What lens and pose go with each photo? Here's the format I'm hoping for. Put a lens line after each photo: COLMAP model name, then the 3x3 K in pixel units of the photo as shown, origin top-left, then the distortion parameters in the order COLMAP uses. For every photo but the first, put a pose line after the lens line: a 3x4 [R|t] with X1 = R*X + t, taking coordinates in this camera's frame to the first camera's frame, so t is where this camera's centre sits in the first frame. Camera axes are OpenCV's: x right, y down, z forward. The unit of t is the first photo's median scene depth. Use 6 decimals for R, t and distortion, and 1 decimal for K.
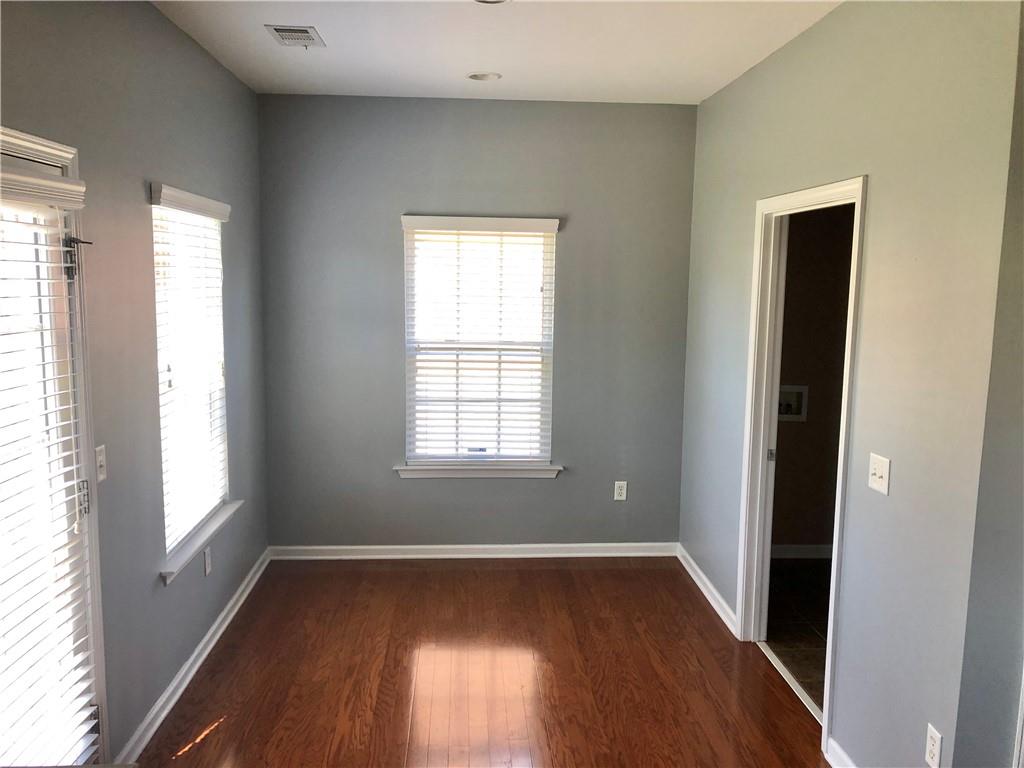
lens RADIAL K [[836.7, 0, 510.8], [0, 836.7, 383.4], [0, 0, 1]] dist [0.007959, 0.005495]
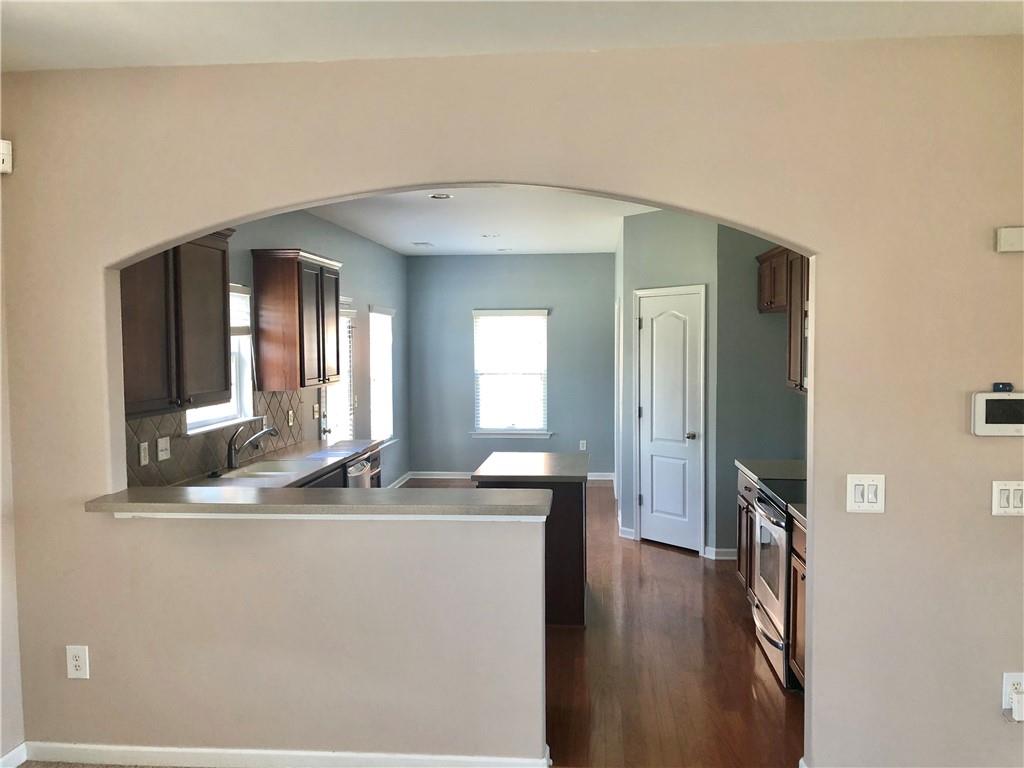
lens RADIAL K [[836.7, 0, 512.5], [0, 836.7, 382.2], [0, 0, 1]] dist [0.007959, 0.005495]
pose [[0.987943, -0.009267, -0.154539, 0.288393], [-0.003406, 0.996664, -0.081543, 0.149364], [0.154779, 0.081087, 0.984616, -1.025960]]
